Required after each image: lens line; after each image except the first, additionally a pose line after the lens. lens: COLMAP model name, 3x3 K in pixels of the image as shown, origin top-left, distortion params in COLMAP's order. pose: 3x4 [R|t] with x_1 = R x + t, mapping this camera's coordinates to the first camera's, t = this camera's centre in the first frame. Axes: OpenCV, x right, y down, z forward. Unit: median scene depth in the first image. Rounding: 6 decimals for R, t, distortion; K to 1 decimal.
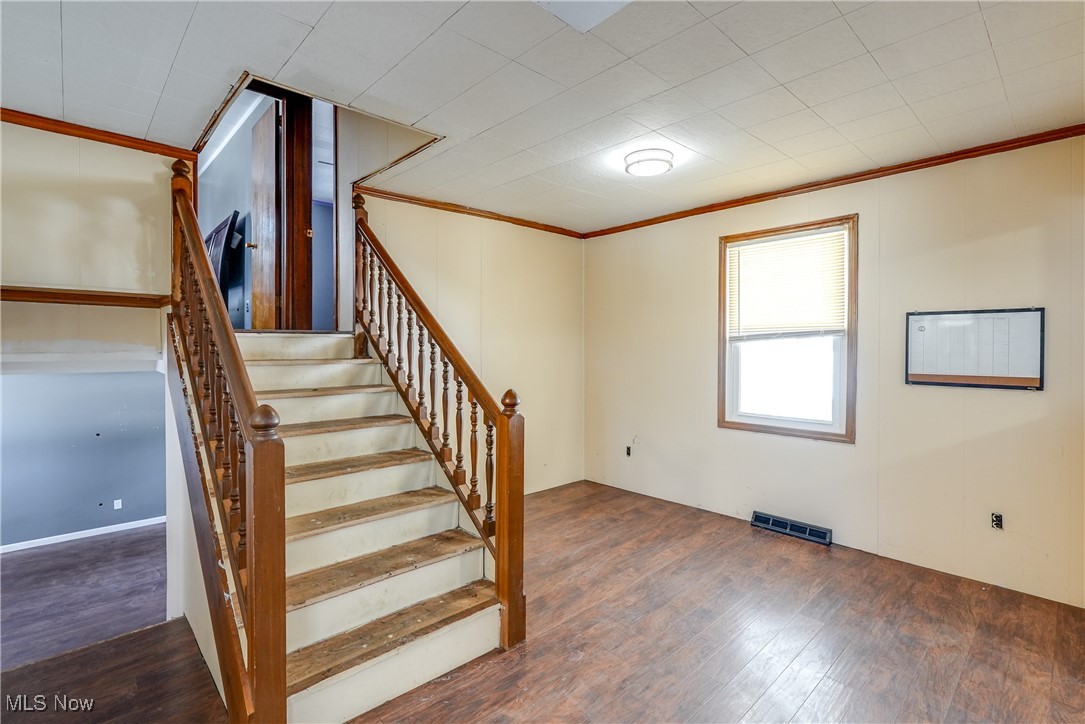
lens RADIAL K [[508.4, 0, 544.1], [0, 508.4, 349.4], [0, 0, 1]] dist [-0.011011, -0.000155]
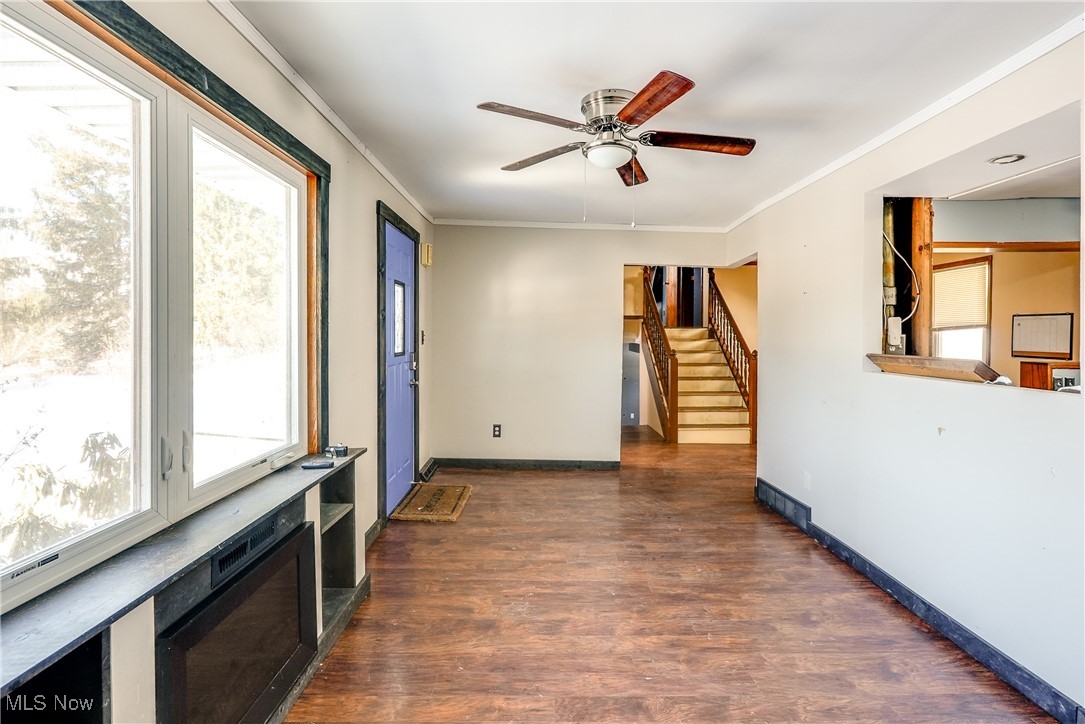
lens RADIAL K [[508.4, 0, 544.1], [0, 508.4, 349.4], [0, 0, 1]] dist [-0.011011, -0.000155]
pose [[0.734625, 0.023272, -0.678074, 0.712851], [-0.003305, 0.999522, 0.030724, -0.002847], [0.678465, -0.020330, 0.734351, -1.327346]]
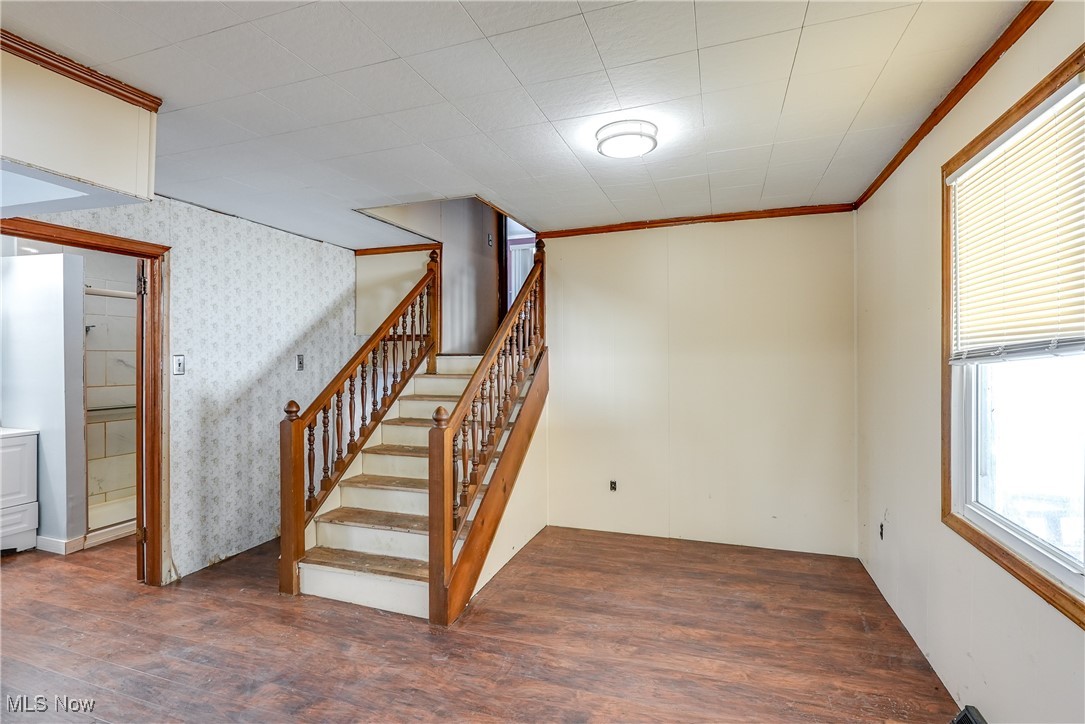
lens RADIAL K [[509.9, 0, 542.5], [0, 509.9, 362.0], [0, 0, 1]] dist [-0.004737, -0.000376]
pose [[0.463578, 0.005651, -0.886038, 0.813548], [-0.000609, 0.999981, 0.006059, -0.024169], [0.886056, -0.002269, 0.463572, 0.497131]]
